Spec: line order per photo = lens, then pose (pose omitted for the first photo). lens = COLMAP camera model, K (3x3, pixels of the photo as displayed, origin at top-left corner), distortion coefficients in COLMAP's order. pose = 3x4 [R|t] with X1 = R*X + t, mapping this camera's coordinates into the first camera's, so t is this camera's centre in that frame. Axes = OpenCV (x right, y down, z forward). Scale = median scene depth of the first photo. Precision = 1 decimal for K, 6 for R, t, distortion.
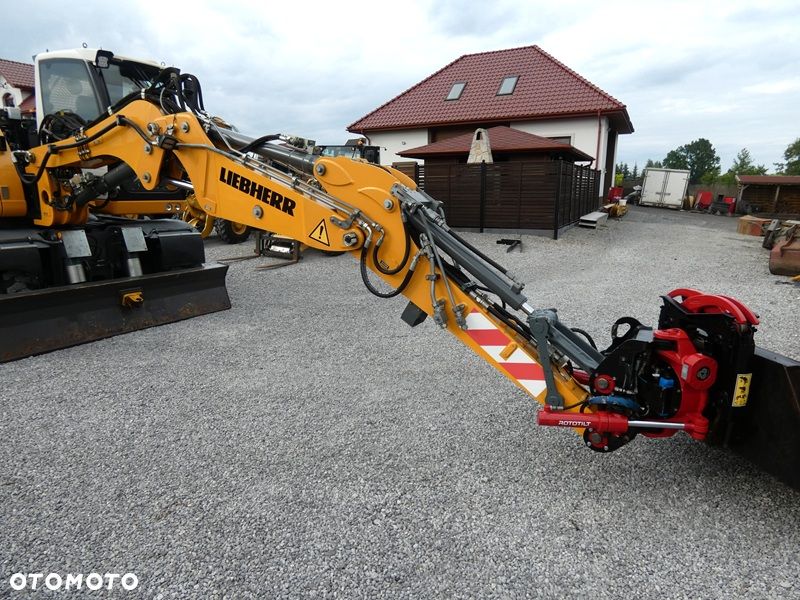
lens RADIAL K [[481.8, 0, 402.1], [0, 481.8, 298.7], [0, 0, 1]] dist [-0.005026, -0.000529]
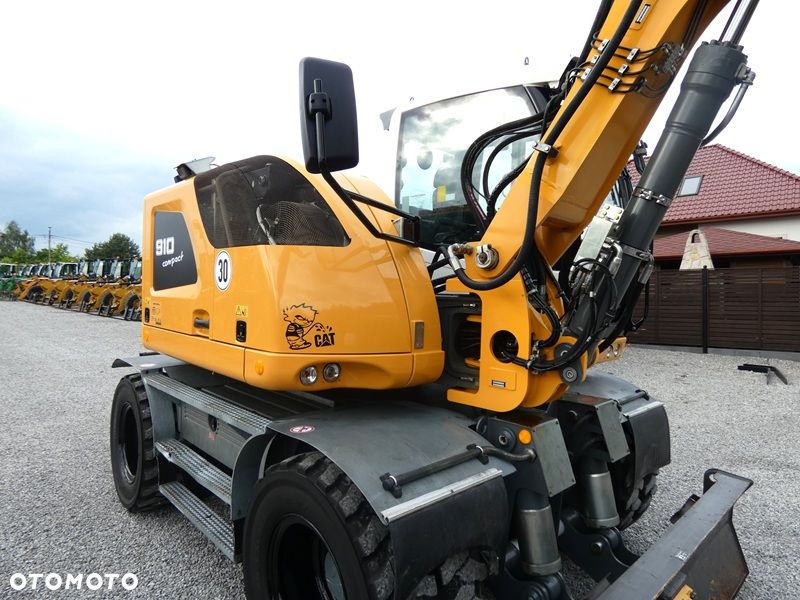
lens RADIAL K [[472.9, 0, 400.0], [0, 472.9, 300.0], [0, 0, 1]] dist [-0.007517, -0.001551]
pose [[0.967335, 0.001331, -0.253499, -0.101297], [-0.055322, 0.976992, -0.205977, -0.028499], [0.247392, 0.213272, 0.945152, 0.096899]]
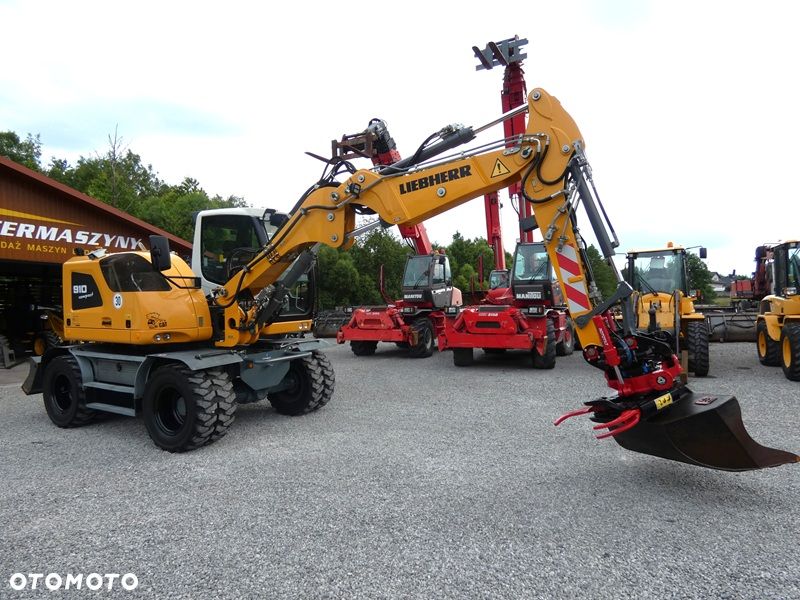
lens RADIAL K [[481.8, 0, 402.1], [0, 481.8, 298.7], [0, 0, 1]] dist [-0.005026, -0.000529]
pose [[0.998540, -0.046086, 0.028163, 0.020843], [0.051028, 0.975860, -0.212350, 0.025417], [-0.017697, 0.213477, 0.976788, -0.154011]]
